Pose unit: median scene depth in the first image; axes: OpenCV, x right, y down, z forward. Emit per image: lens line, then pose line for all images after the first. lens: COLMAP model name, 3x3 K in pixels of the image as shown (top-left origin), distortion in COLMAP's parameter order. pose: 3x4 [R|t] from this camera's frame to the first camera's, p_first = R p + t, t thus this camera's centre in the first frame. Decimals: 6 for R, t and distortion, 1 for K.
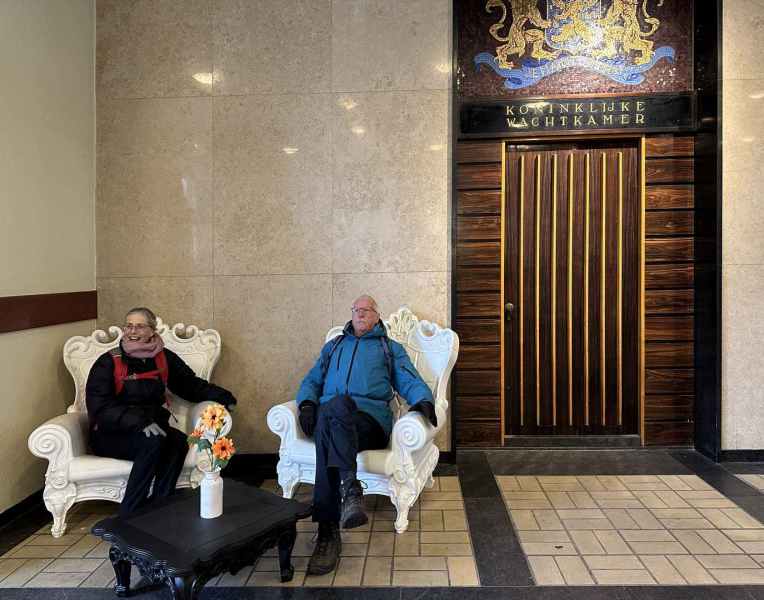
lens RADIAL K [[610.8, 0, 382.0], [0, 610.8, 300.0], [0, 0, 1]] dist [-0.002078, -0.051103]
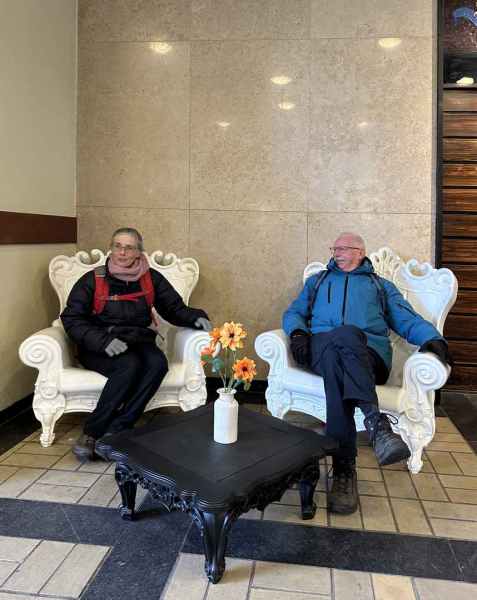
lens RADIAL K [[482.3, 0, 238.5], [0, 482.3, 300.0], [0, 0, 1]] dist [0.078428, -0.210417]
pose [[0.996332, 0.071321, -0.047286, -0.179013], [-0.067847, 0.995137, 0.071413, 0.064703], [0.052149, -0.067943, 0.996325, 0.208168]]
